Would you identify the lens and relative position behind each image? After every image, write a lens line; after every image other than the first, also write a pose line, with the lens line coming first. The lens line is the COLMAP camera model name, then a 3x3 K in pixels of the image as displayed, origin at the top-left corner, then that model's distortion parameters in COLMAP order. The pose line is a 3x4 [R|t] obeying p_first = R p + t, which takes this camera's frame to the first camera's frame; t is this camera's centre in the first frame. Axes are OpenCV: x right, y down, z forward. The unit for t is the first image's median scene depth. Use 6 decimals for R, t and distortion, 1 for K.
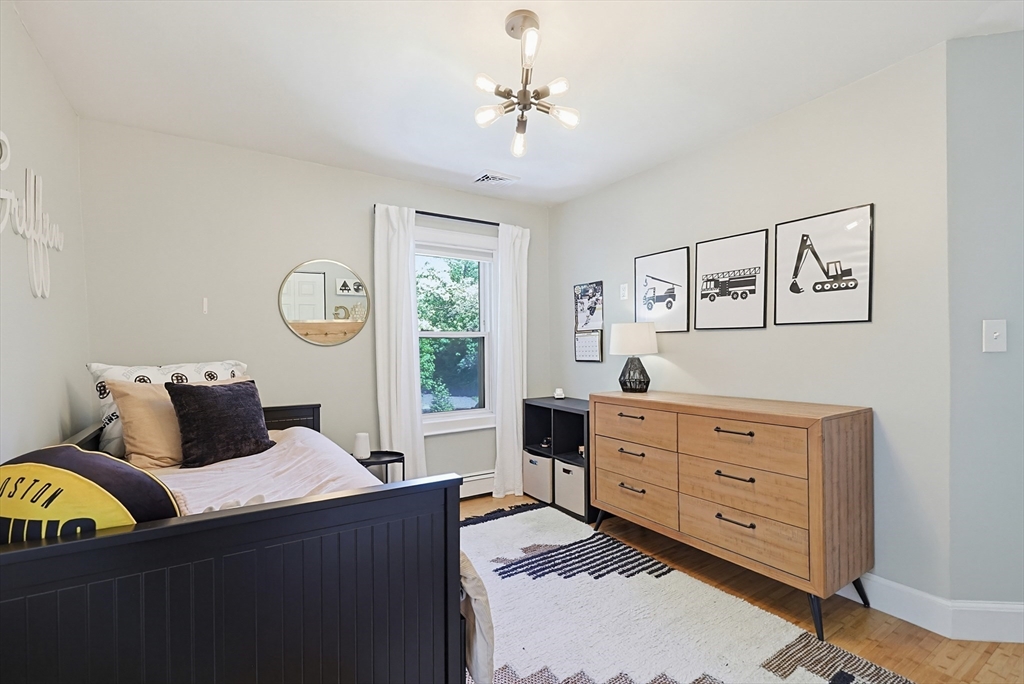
lens RADIAL K [[443.1, 0, 515.0], [0, 443.1, 349.2], [0, 0, 1]] dist [-0.004519, 0.000812]
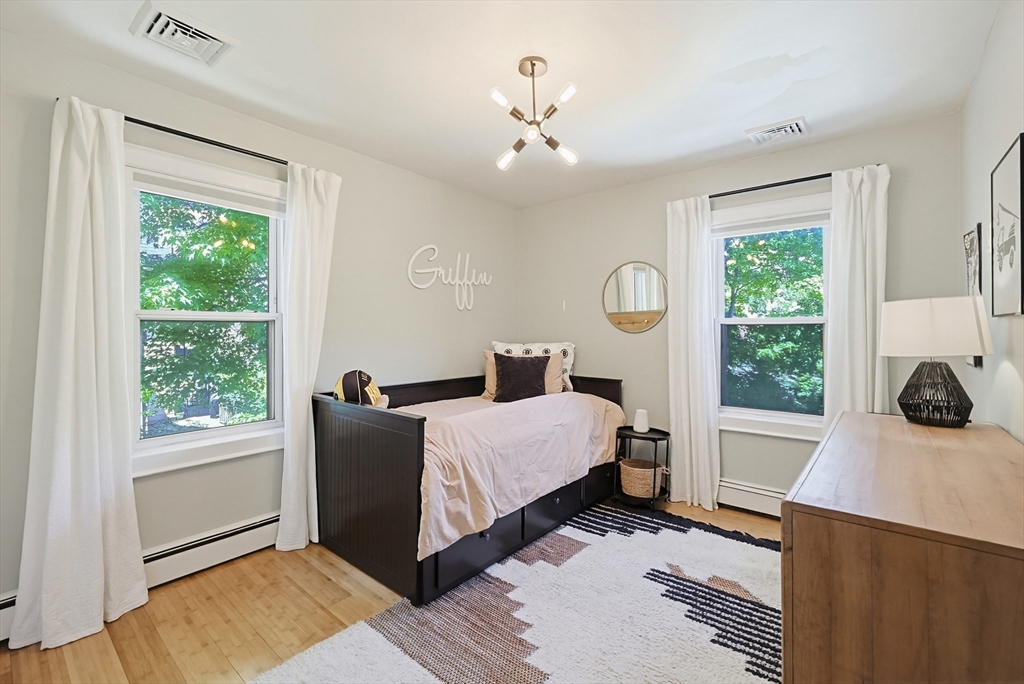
lens RADIAL K [[443.1, 0, 533.6], [0, 443.1, 325.3], [0, 0, 1]] dist [-0.004519, 0.000812]
pose [[0.334599, -0.000739, -0.942360, 0.731431], [-0.009153, 0.999950, -0.004034, -0.024998], [0.942316, 0.009975, 0.334576, 0.401080]]
